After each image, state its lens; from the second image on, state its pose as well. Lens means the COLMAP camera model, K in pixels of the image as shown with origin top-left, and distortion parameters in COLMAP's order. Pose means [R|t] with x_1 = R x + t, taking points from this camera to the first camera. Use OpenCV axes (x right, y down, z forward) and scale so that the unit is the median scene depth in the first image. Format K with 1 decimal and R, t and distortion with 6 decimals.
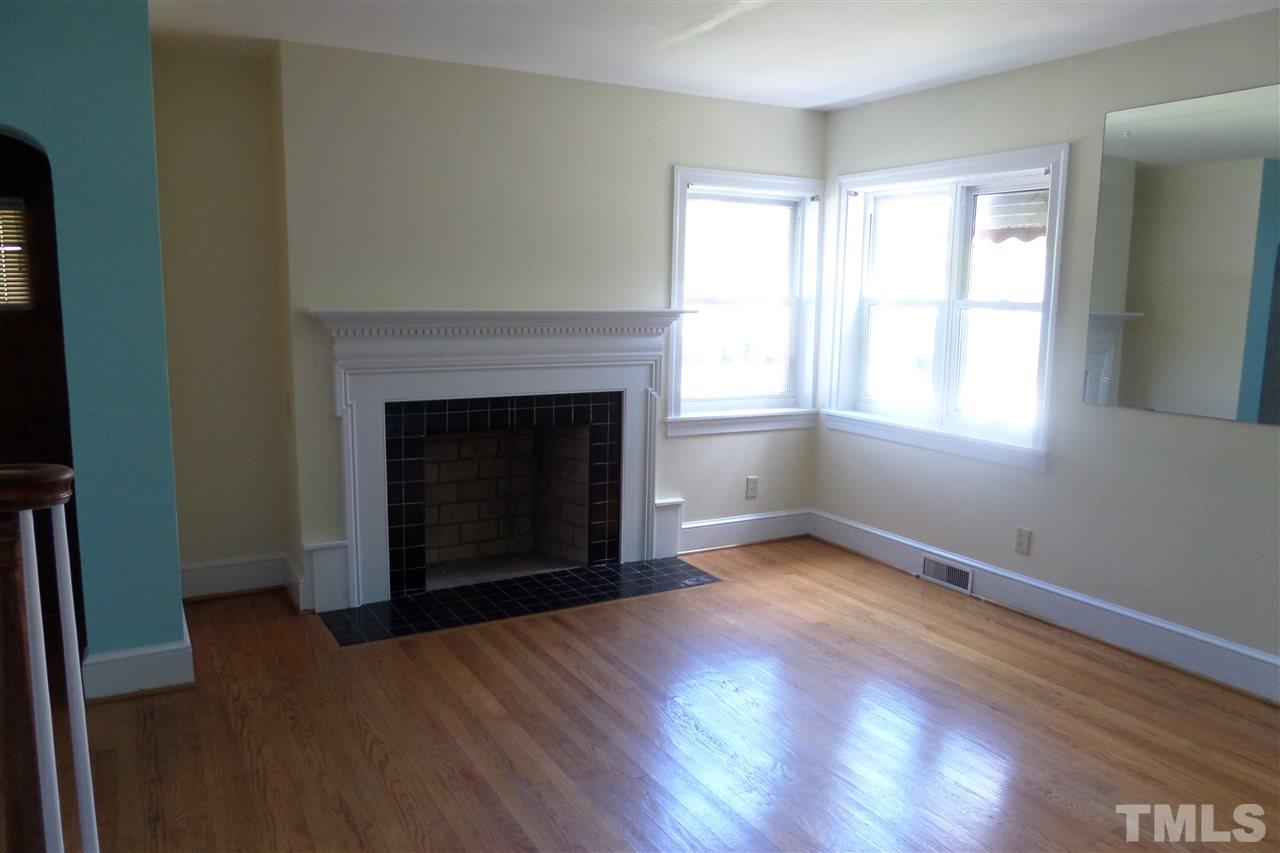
lens RADIAL K [[919.6, 0, 637.9], [0, 919.6, 423.9], [0, 0, 1]] dist [-0.017210, -0.001565]
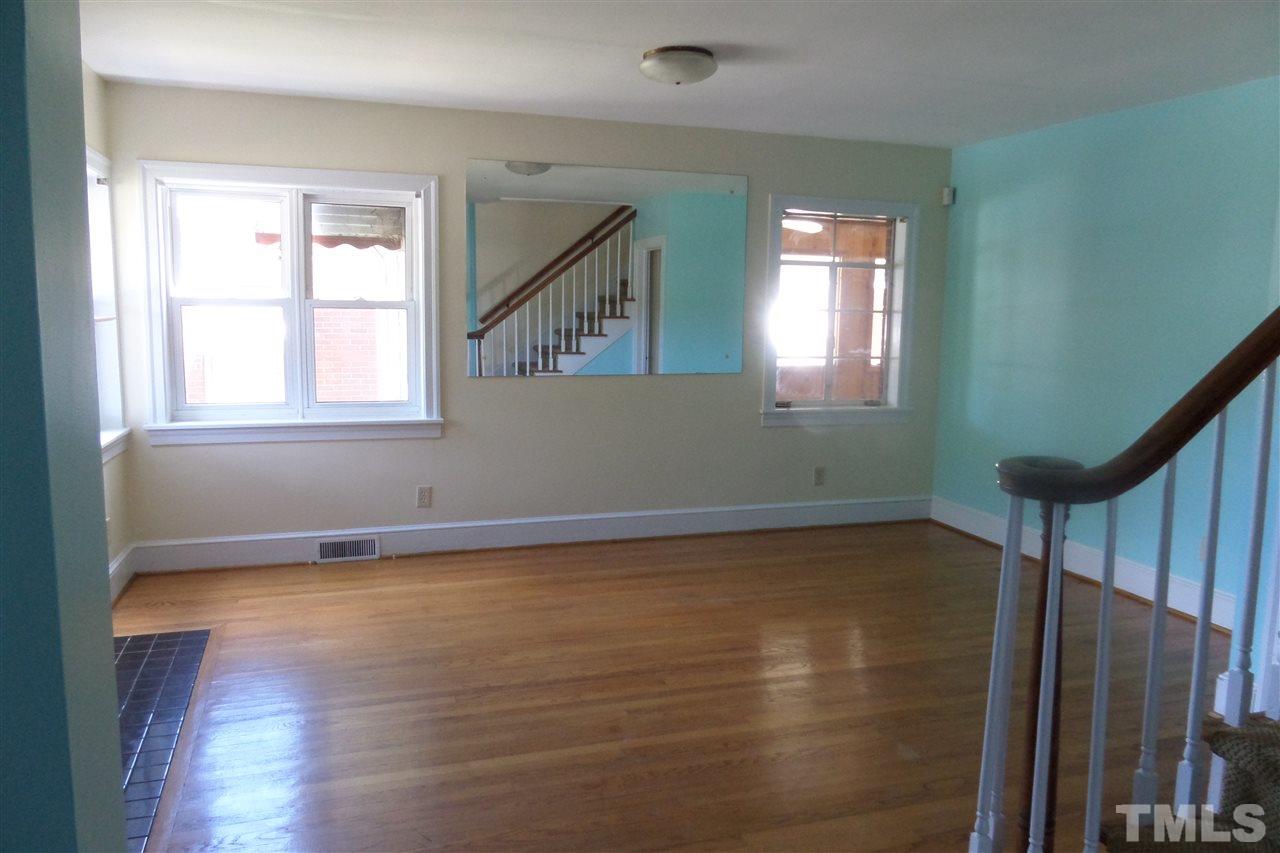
lens RADIAL K [[919.6, 0, 637.9], [0, 919.6, 423.9], [0, 0, 1]] dist [-0.017210, -0.001565]
pose [[0.206727, -0.139521, 0.968400, -0.620201], [0.129872, 0.984935, 0.114179, -0.062990], [-0.969741, 0.102164, 0.221733, 0.396029]]
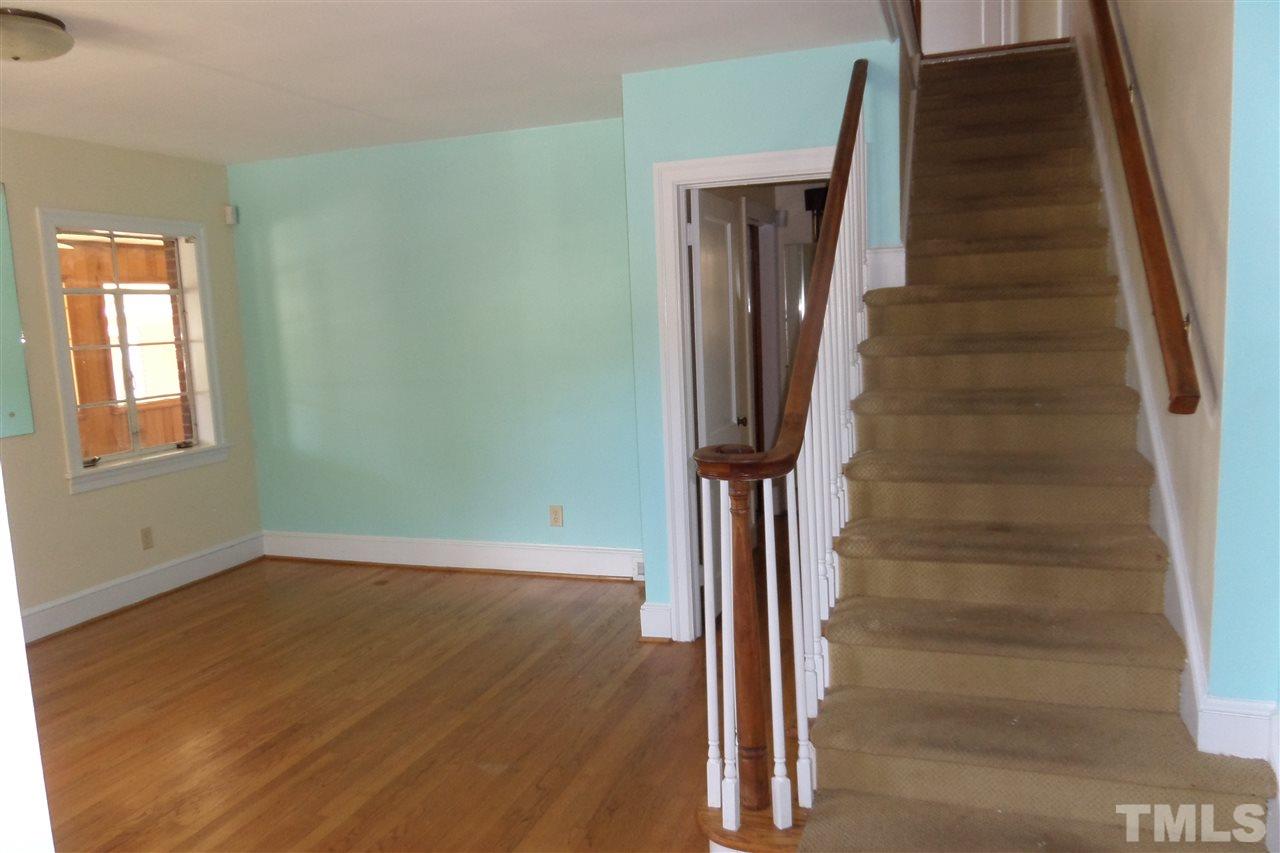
lens RADIAL K [[919.6, 0, 637.9], [0, 919.6, 423.9], [0, 0, 1]] dist [-0.017210, -0.001565]
pose [[-0.648950, -0.081024, 0.756505, -0.528938], [0.146101, 0.962538, 0.228420, -0.106778], [-0.746672, 0.258759, -0.612801, 0.638405]]
